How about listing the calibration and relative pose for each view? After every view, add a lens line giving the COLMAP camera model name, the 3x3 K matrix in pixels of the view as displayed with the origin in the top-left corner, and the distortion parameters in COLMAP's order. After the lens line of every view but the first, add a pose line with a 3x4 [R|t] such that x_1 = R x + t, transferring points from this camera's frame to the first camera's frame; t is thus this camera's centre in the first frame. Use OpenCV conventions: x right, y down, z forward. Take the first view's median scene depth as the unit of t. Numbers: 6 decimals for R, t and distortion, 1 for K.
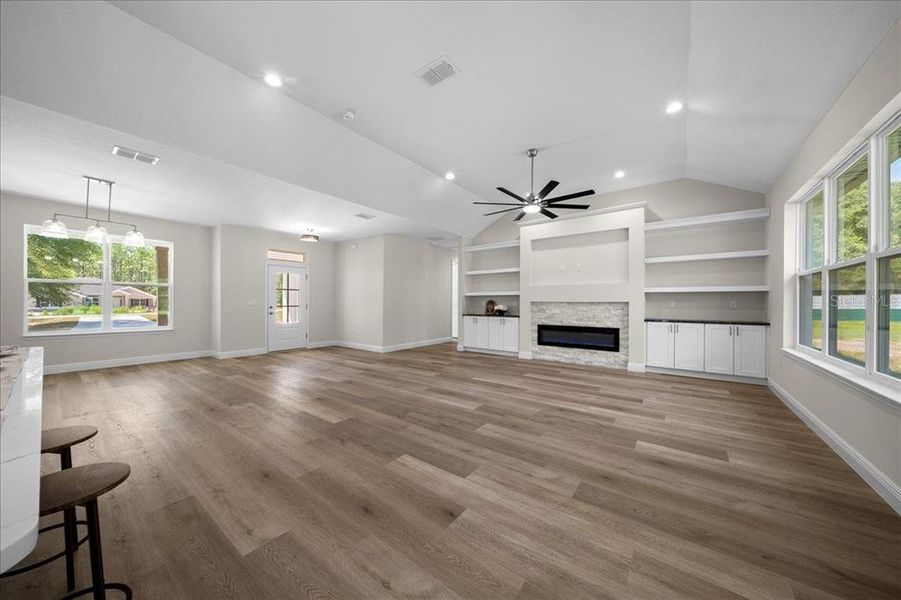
lens RADIAL K [[307.8, 0, 450.8], [0, 307.8, 301.0], [0, 0, 1]] dist [-0.002420, 0.000295]
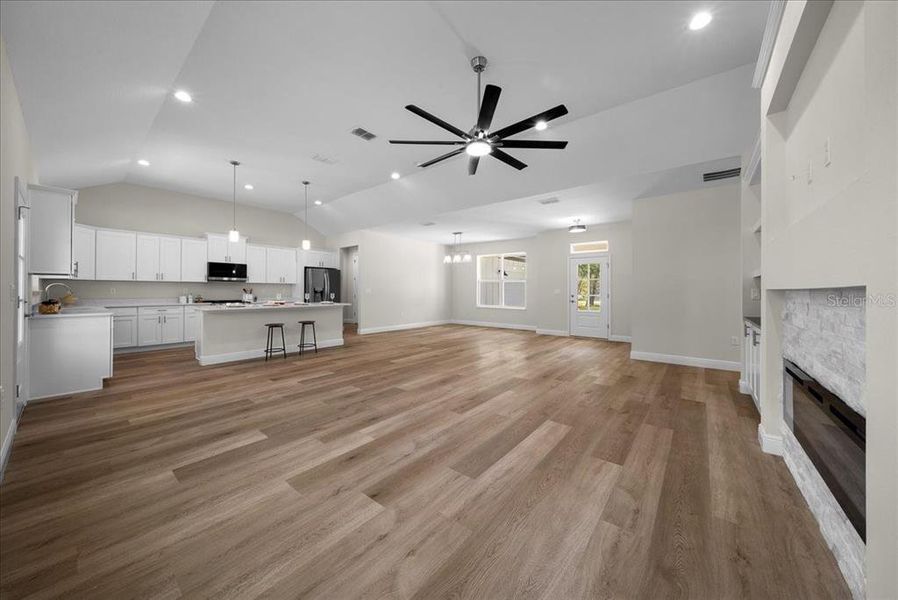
lens RADIAL K [[306.8, 0, 448.3], [0, 306.8, 295.4], [0, 0, 1]] dist [-0.002420, 0.000295]
pose [[-0.031464, 0.013735, -0.999411, 0.859981], [0.002036, 0.999904, 0.013677, 0.002883], [0.999503, -0.001604, -0.031489, 0.893462]]
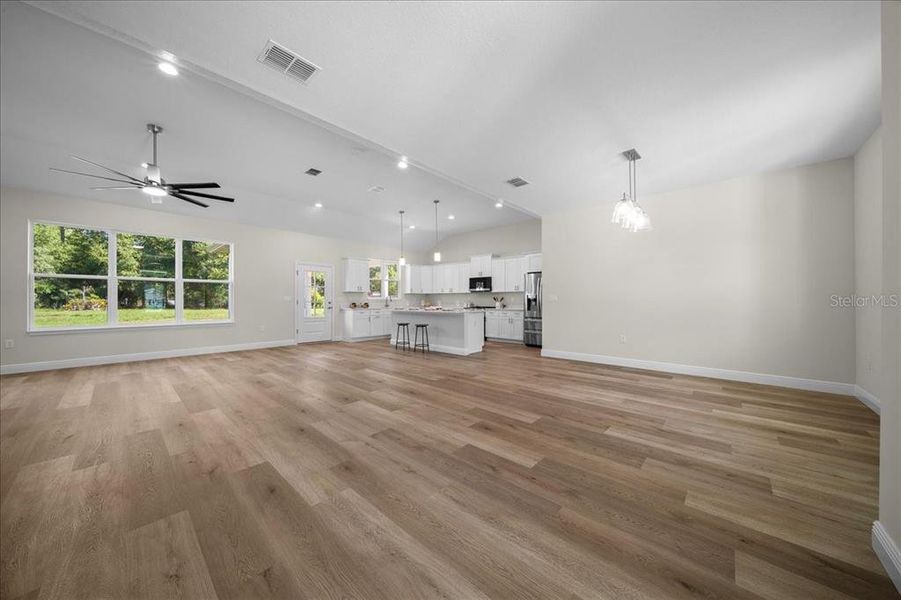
lens RADIAL K [[307.8, 0, 453.1], [0, 307.8, 301.6], [0, 0, 1]] dist [-0.002420, 0.000295]
pose [[-0.995989, -0.003187, 0.089421, -0.644914], [-0.003592, 0.999984, -0.004369, 0.023289], [-0.089406, -0.004673, -0.995984, 1.700192]]
